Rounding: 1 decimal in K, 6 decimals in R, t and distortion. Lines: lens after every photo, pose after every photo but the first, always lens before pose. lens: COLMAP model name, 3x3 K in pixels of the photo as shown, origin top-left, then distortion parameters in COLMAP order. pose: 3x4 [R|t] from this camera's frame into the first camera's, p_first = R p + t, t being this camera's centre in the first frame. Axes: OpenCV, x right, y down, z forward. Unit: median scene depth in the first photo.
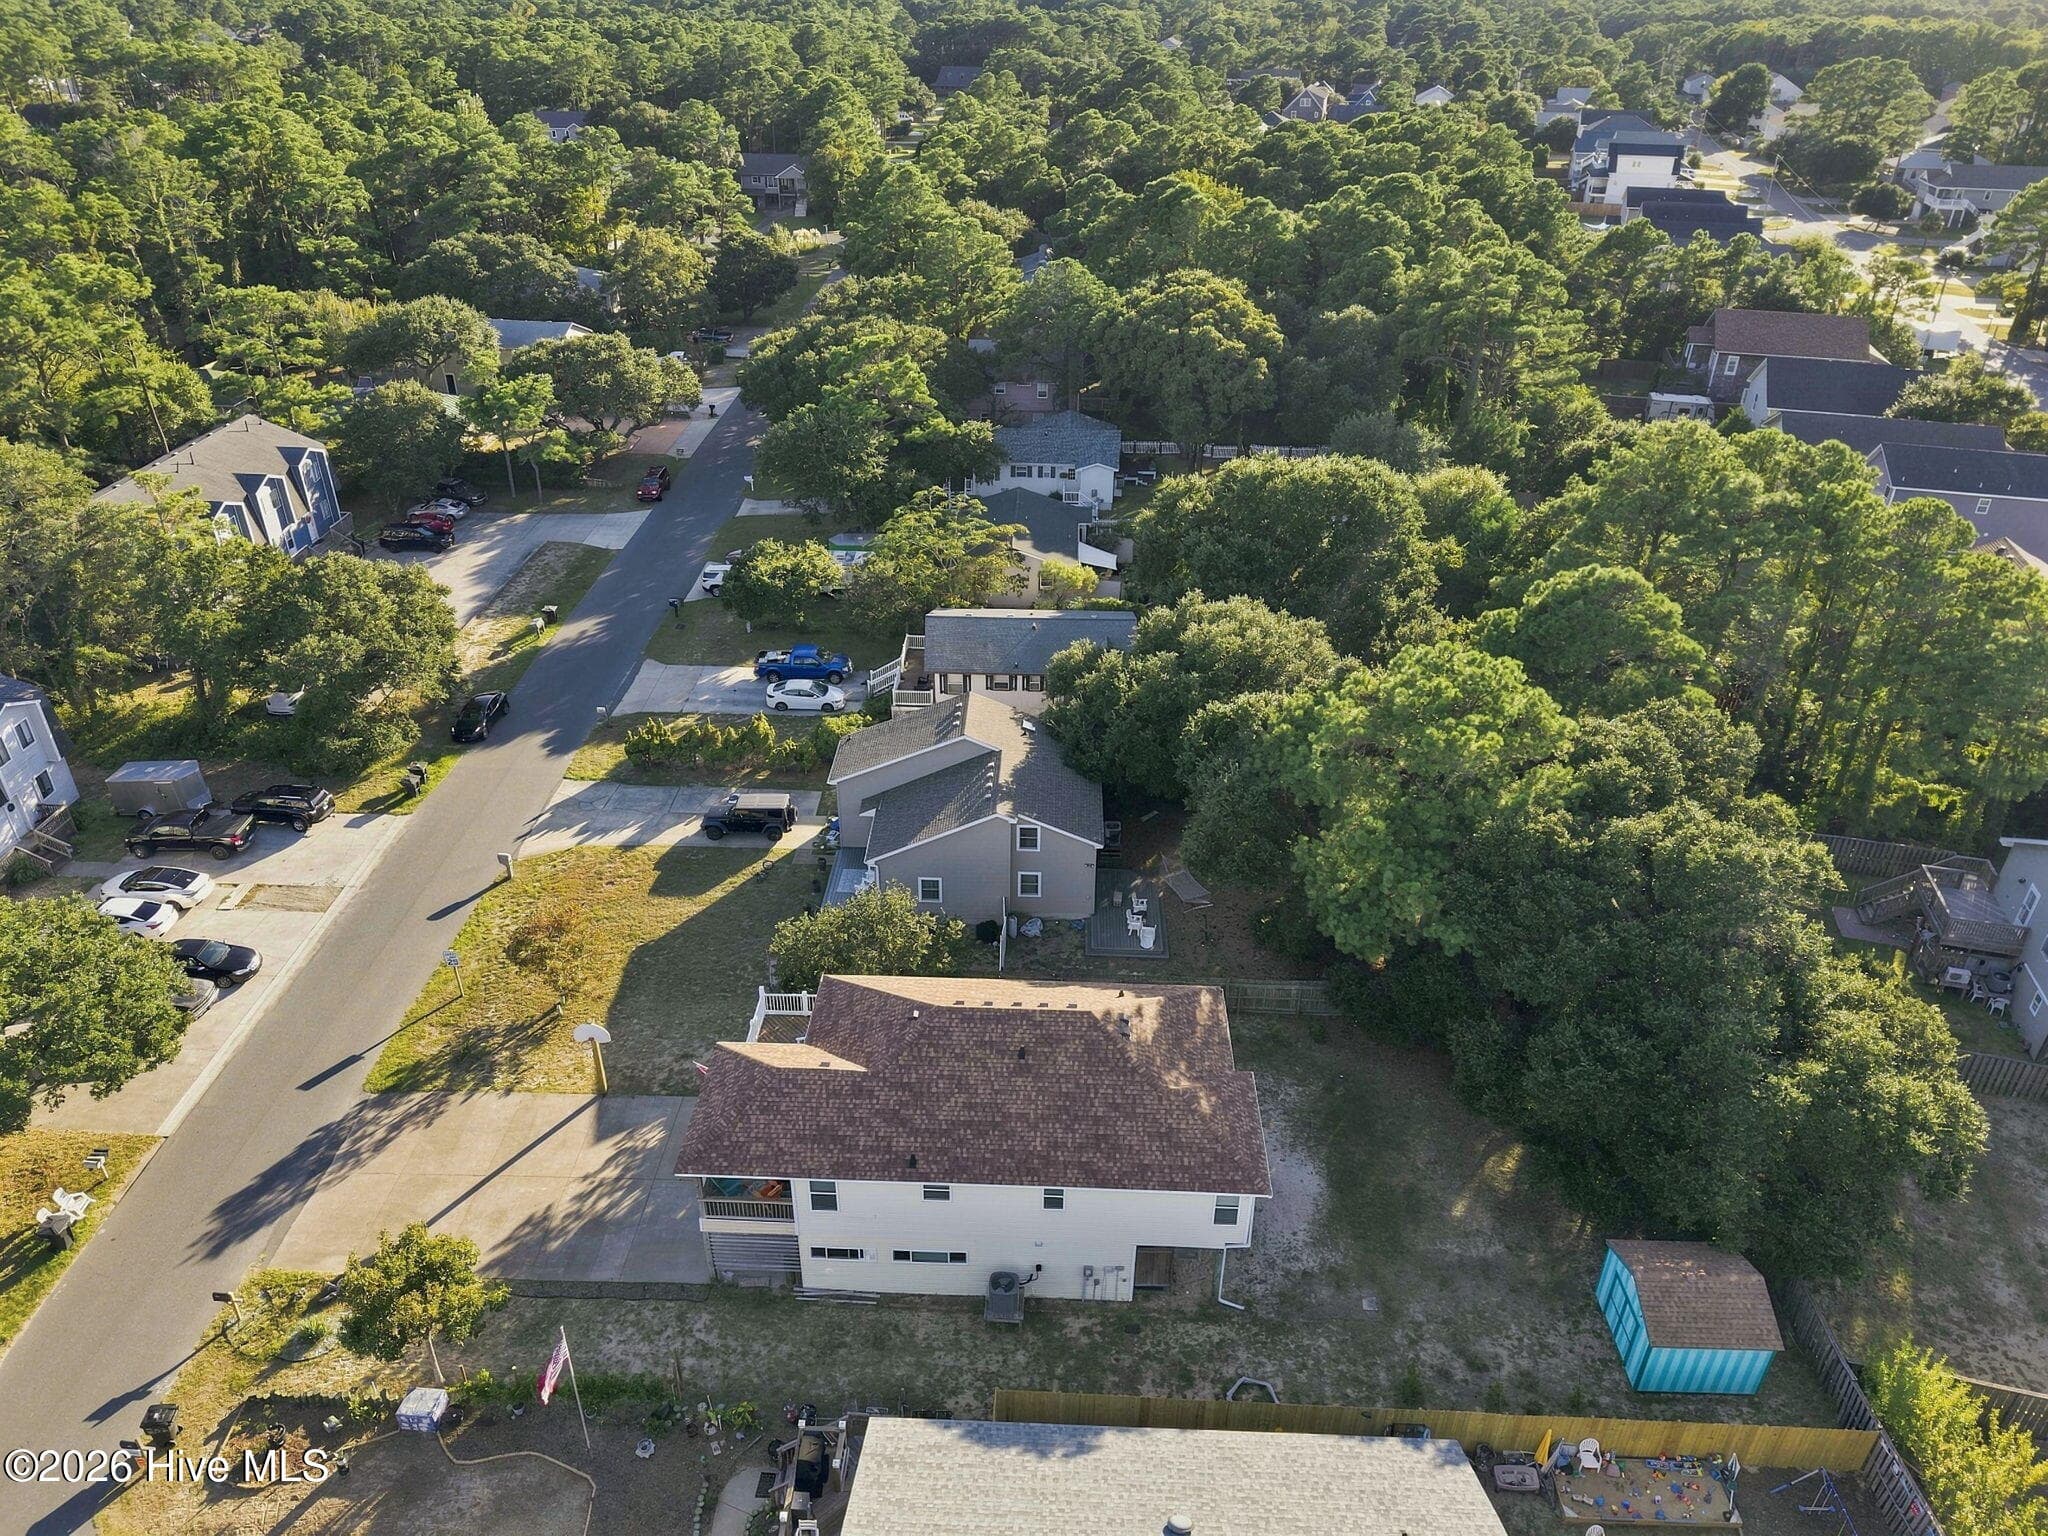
lens RADIAL K [[1385.2, 0, 1016.0], [0, 1385.2, 763.0], [0, 0, 1]] dist [0.030848, -0.030134]
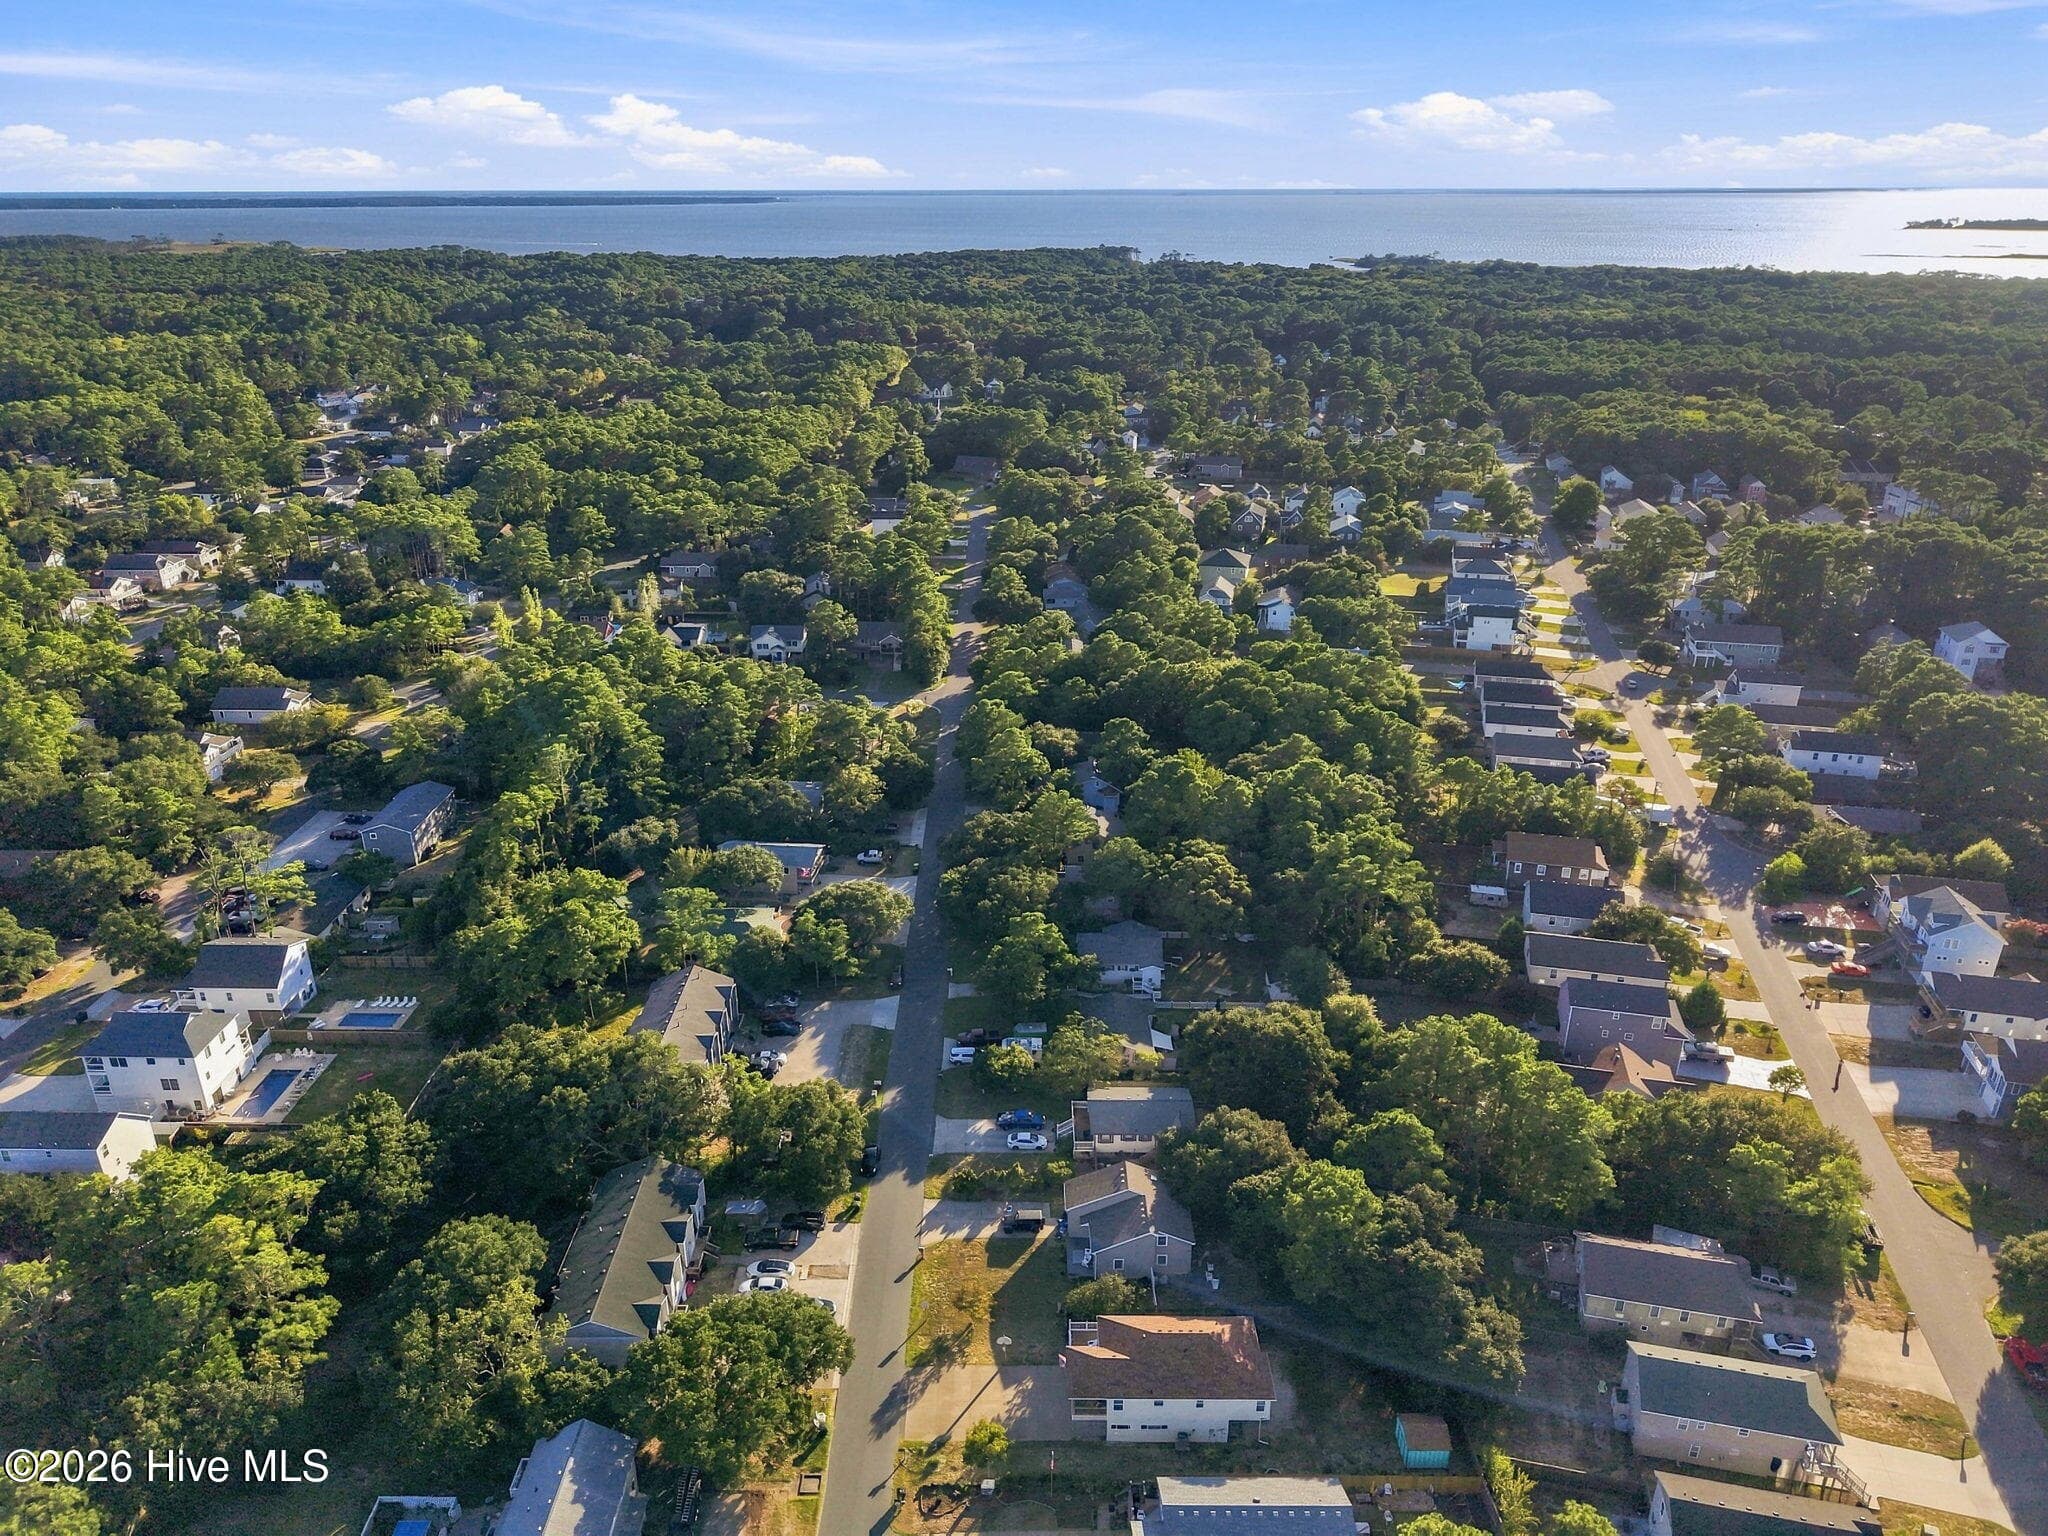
lens RADIAL K [[1385.2, 0, 1016.0], [0, 1385.2, 763.0], [0, 0, 1]] dist [0.030848, -0.030134]
pose [[0.999425, -0.019601, 0.027666, -0.312825], [0.023081, 0.991026, -0.131658, -0.481687], [-0.024837, 0.132221, 0.990909, -1.546777]]
